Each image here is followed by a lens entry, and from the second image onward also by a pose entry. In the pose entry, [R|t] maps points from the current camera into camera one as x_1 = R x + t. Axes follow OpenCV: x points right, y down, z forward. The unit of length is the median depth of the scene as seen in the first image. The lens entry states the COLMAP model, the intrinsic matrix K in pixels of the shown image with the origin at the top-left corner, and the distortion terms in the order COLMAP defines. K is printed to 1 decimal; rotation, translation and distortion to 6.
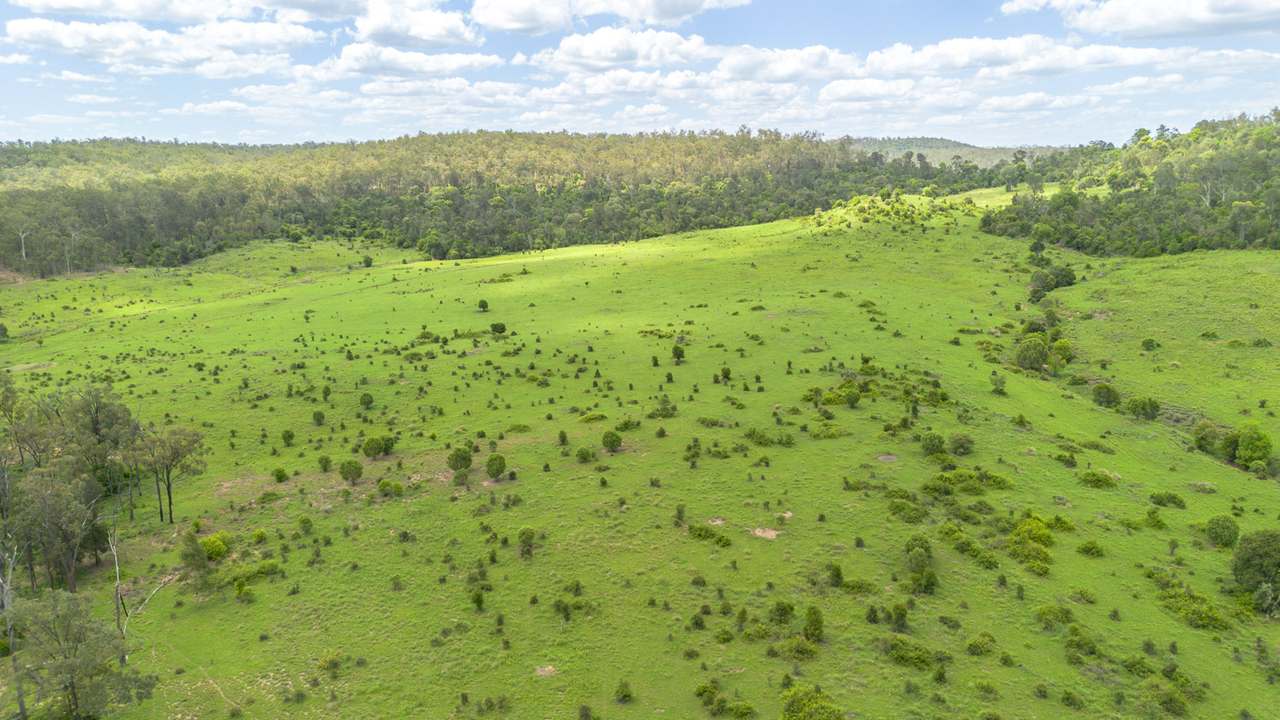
lens RADIAL K [[1044.0, 0, 640.0], [0, 1044.0, 360.3], [0, 0, 1]] dist [0.010749, 0.004164]
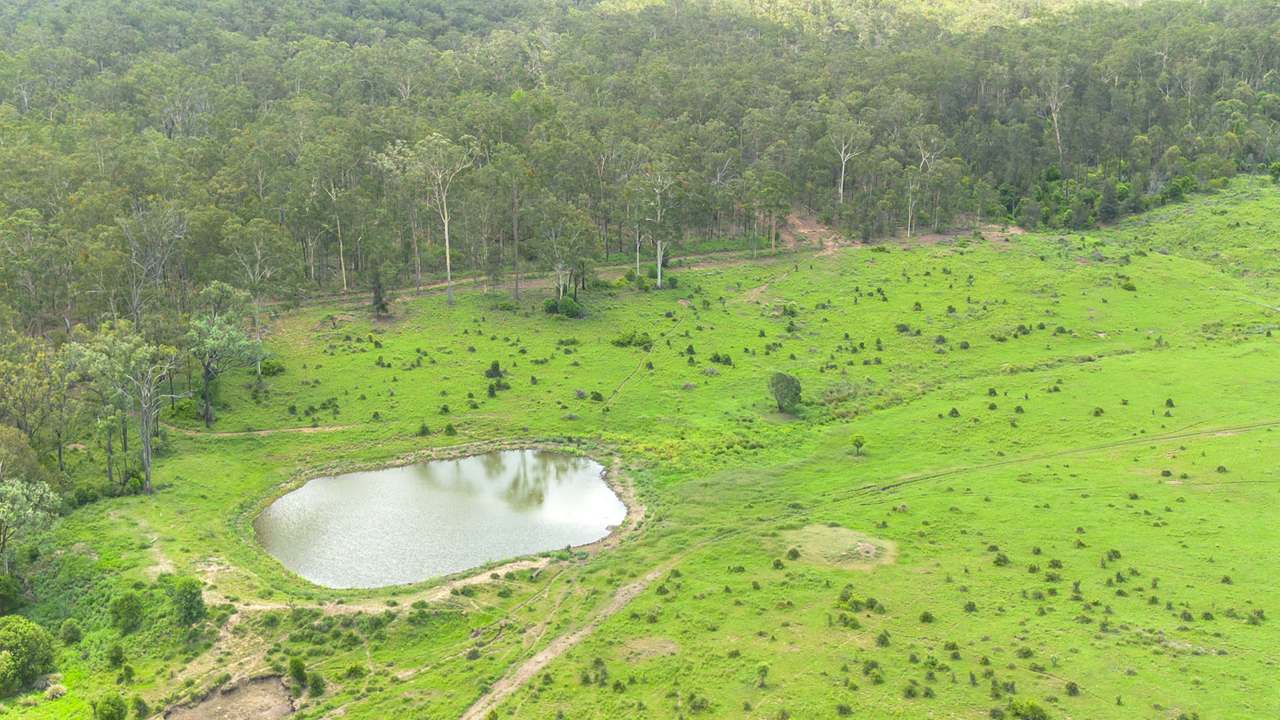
lens RADIAL K [[1044.0, 0, 639.7], [0, 1044.0, 359.7], [0, 0, 1]] dist [0.010749, 0.004164]
pose [[0.778461, 0.226086, -0.585562, -0.311720], [-0.116849, 0.968770, 0.218701, -0.118873], [0.616720, -0.101828, 0.780568, 0.470071]]
